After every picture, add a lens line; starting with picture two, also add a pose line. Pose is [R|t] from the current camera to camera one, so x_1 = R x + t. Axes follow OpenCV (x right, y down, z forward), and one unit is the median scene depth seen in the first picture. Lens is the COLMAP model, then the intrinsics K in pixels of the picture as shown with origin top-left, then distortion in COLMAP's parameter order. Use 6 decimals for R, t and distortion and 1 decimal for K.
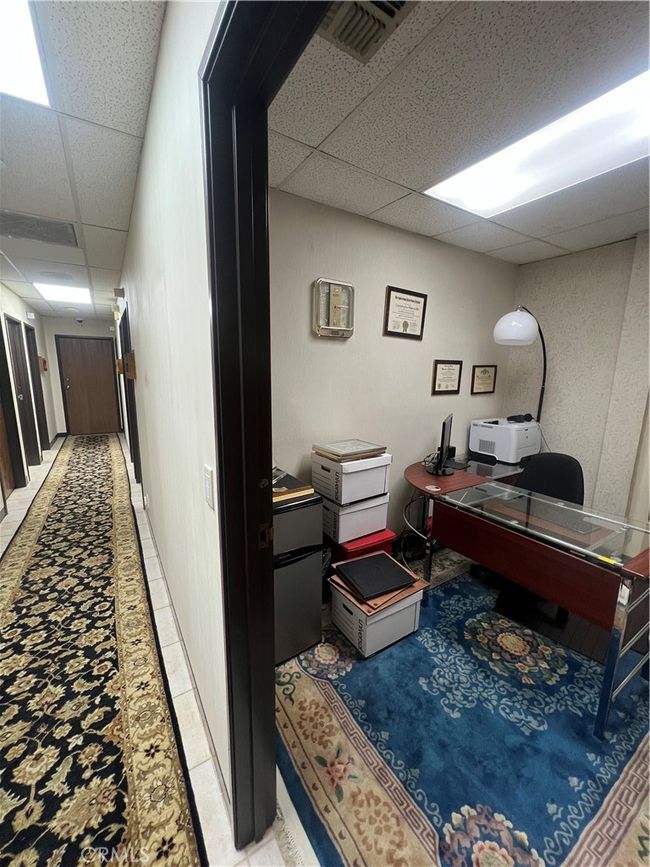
lens RADIAL K [[345.4, 0, 325.0], [0, 345.4, 433.5], [0, 0, 1]] dist [-0.001510, -0.000373]
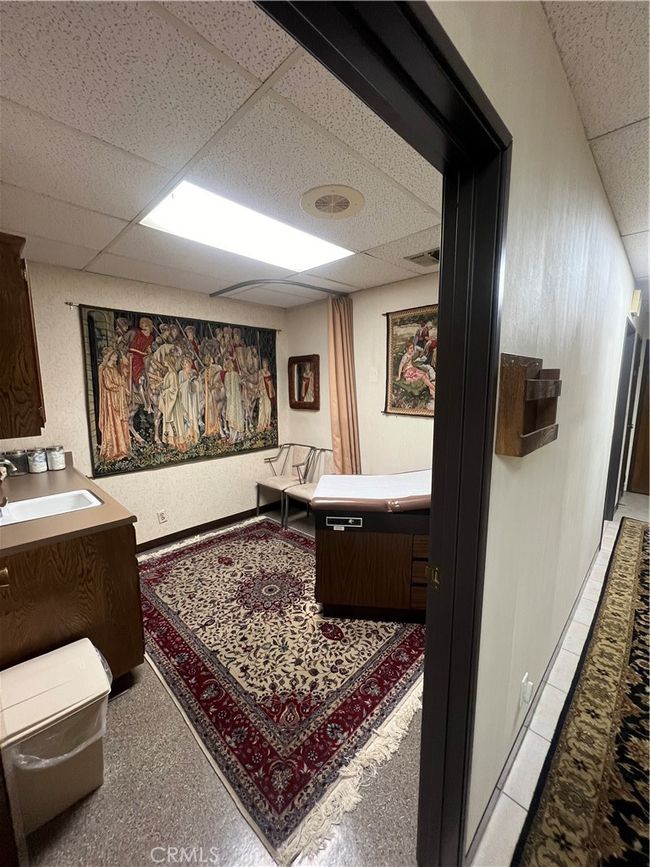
lens RADIAL K [[345.4, 0, 325.0], [0, 345.4, 433.5], [0, 0, 1]] dist [-0.001510, -0.000373]
pose [[-0.233227, -0.160490, 0.959087, -1.151537], [0.174247, 0.963426, 0.203589, -0.367923], [-0.956683, 0.214601, -0.196732, 1.751345]]
